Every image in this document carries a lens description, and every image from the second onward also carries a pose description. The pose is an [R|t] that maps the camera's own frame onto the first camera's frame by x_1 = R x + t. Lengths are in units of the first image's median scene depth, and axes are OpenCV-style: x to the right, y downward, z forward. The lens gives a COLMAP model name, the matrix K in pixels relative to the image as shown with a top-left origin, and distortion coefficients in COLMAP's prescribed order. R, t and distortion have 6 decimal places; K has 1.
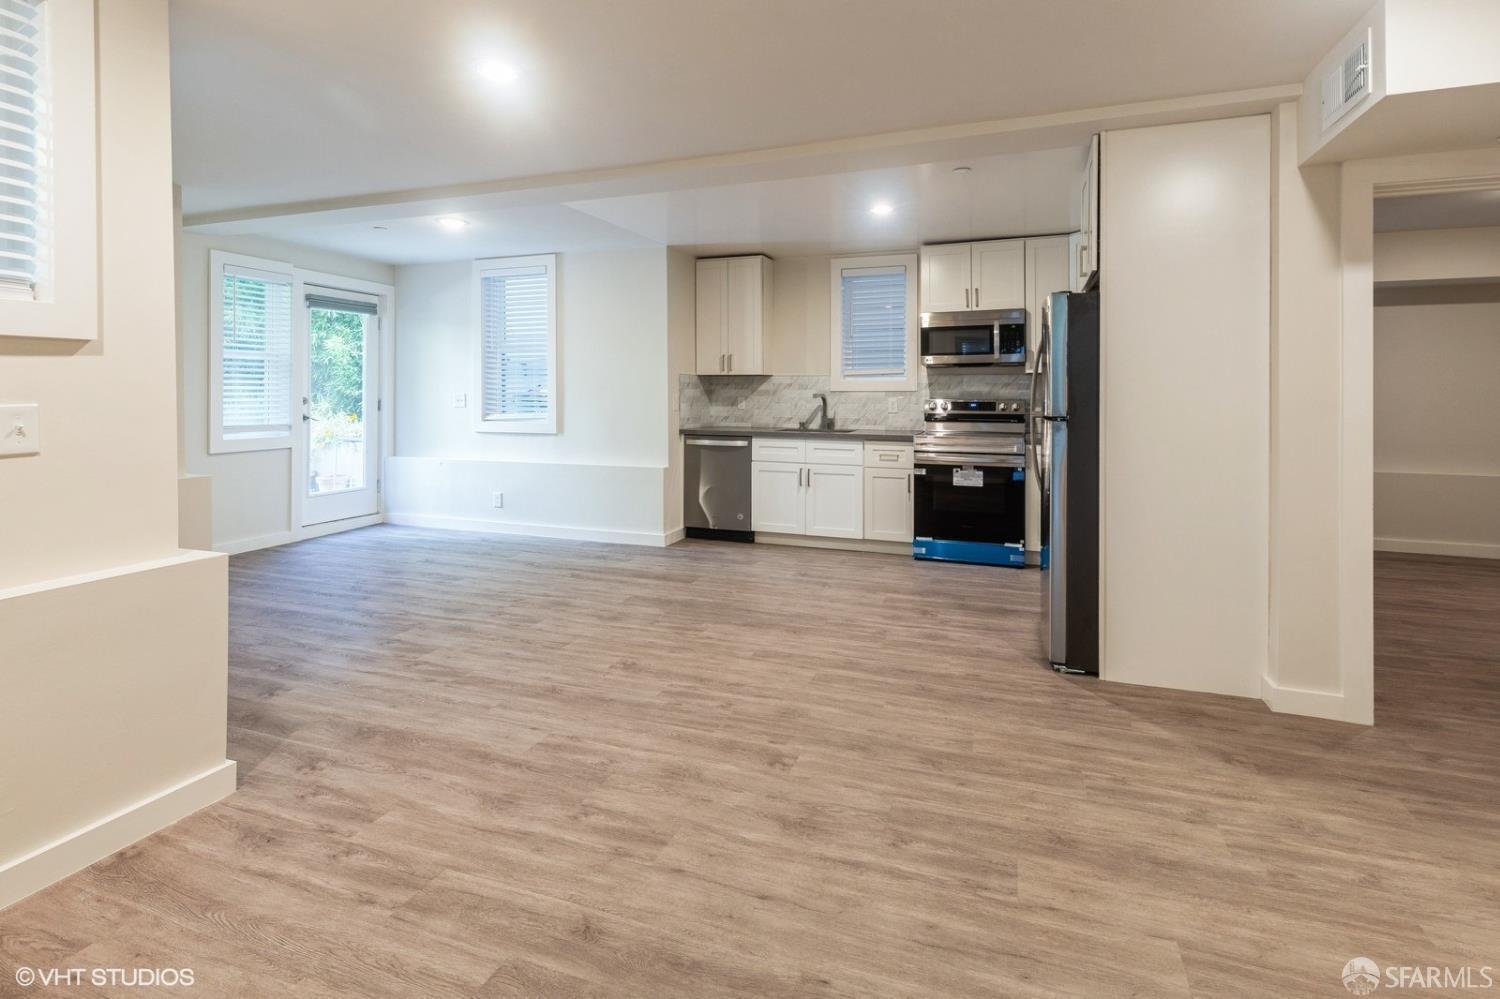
lens RADIAL K [[704.5, 0, 769.2], [0, 704.5, 402.5], [0, 0, 1]] dist [0.014456, -0.001733]
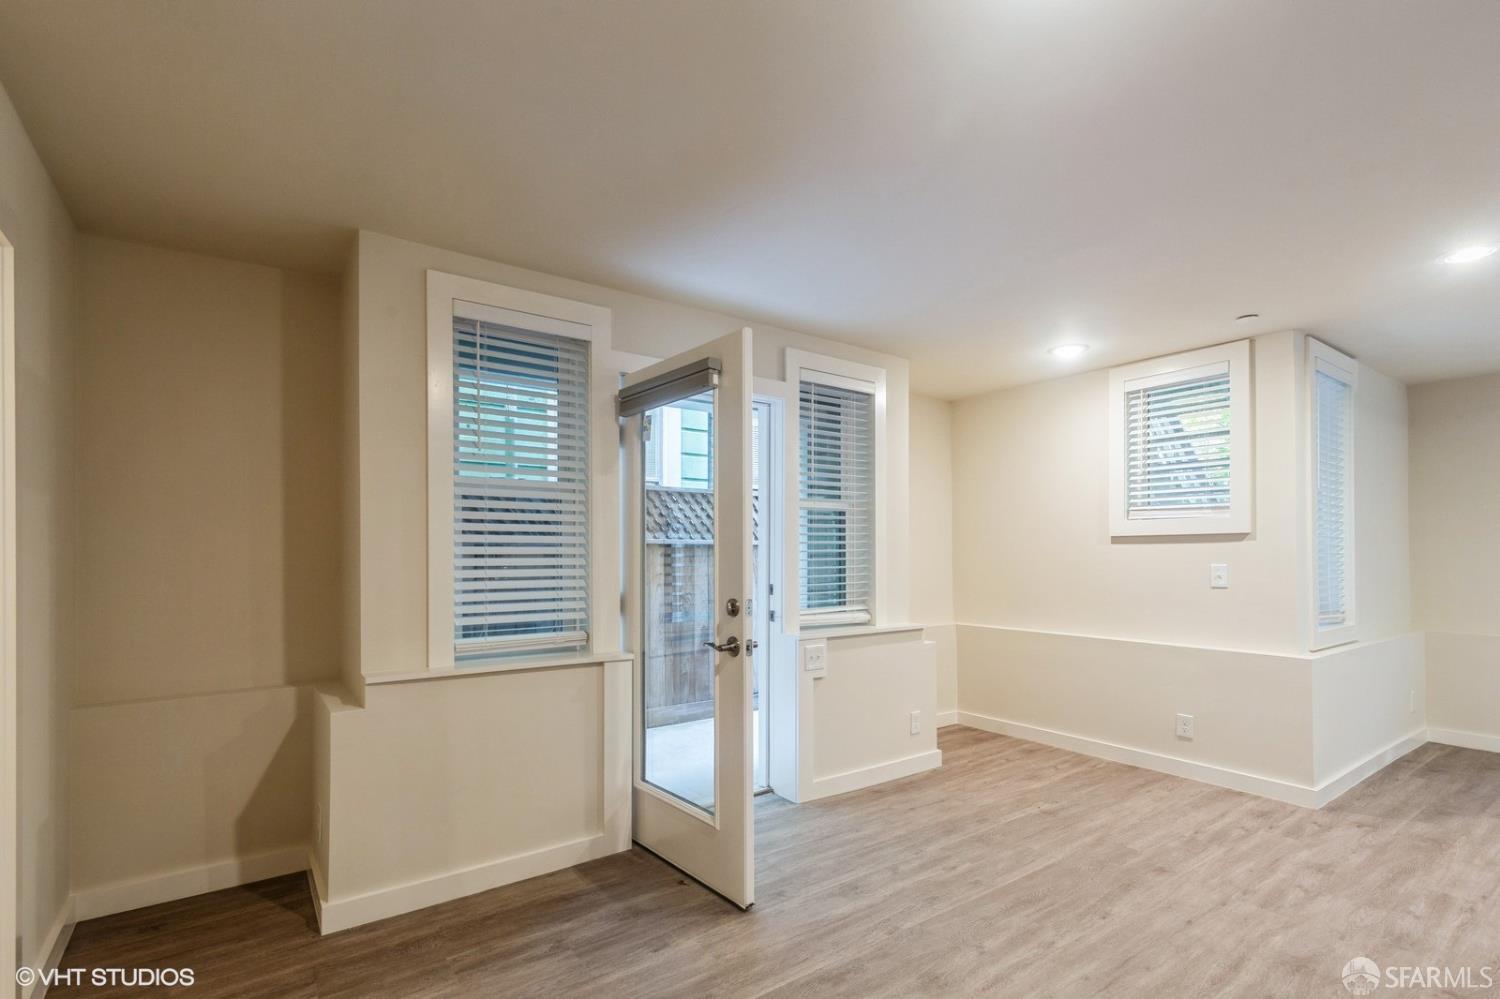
lens RADIAL K [[704.5, 0, 740.3], [0, 704.5, 564.4], [0, 0, 1]] dist [0.014456, -0.001733]
pose [[-0.565620, 0.007747, -0.824629, 0.549064], [-0.013282, 0.999741, 0.018503, -0.006087], [0.824559, 0.021418, -0.565371, 0.351508]]
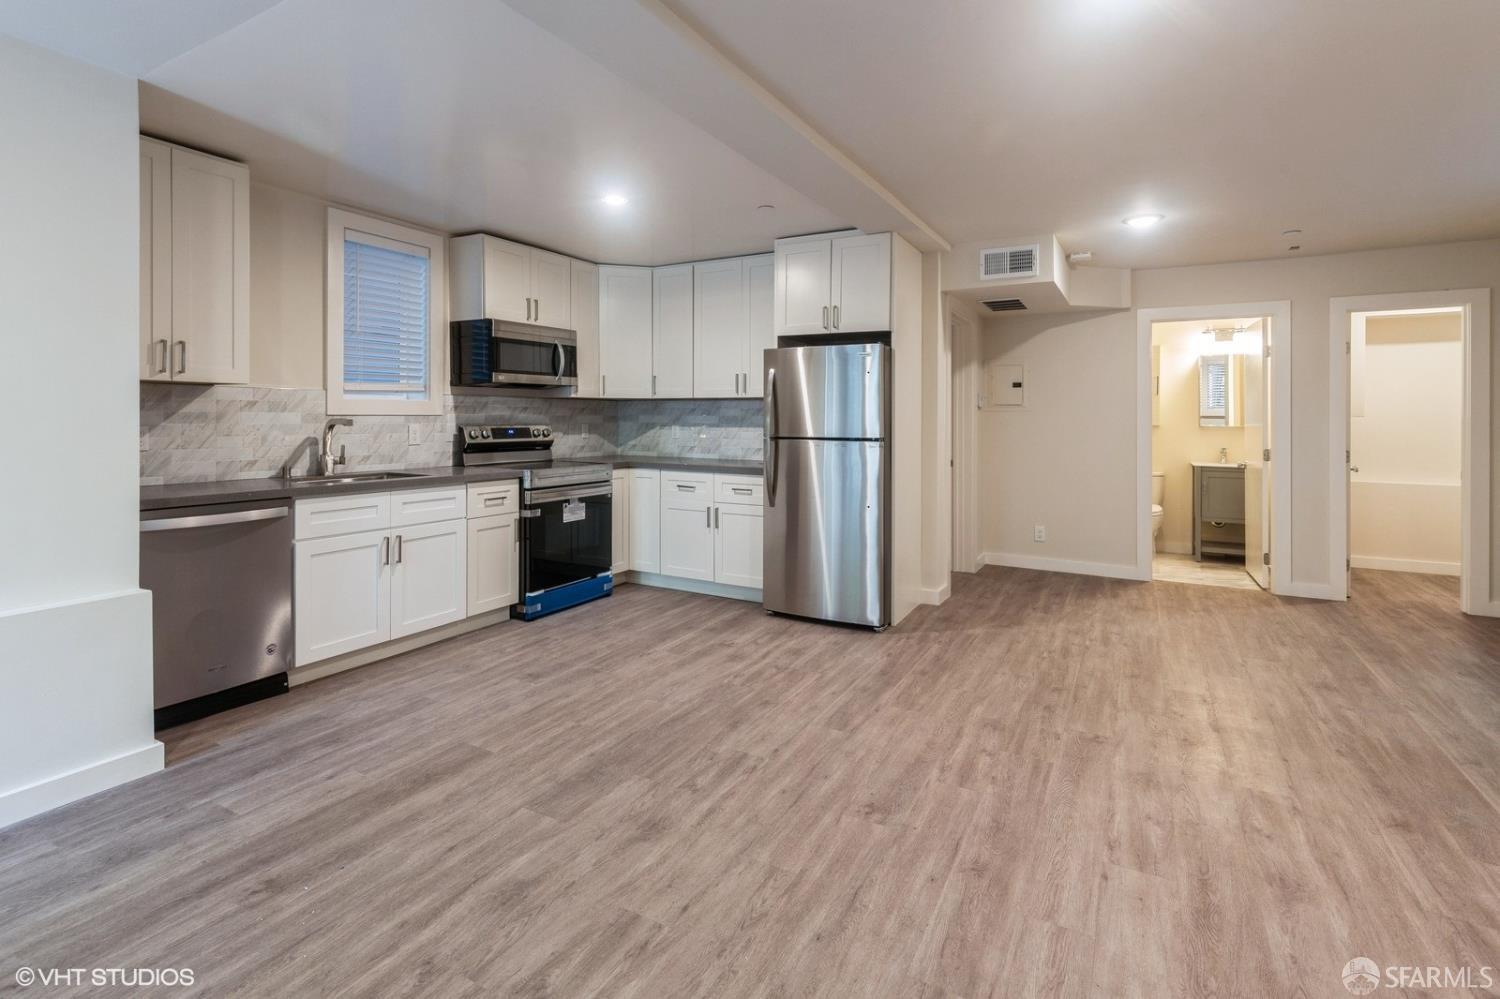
lens RADIAL K [[704.5, 0, 741.1], [0, 704.5, 425.1], [0, 0, 1]] dist [0.014456, -0.001733]
pose [[0.181277, -0.011724, 0.983362, -0.572556], [0.006690, 0.999921, 0.010688, -0.013319], [-0.983409, 0.004642, 0.181341, 0.626376]]
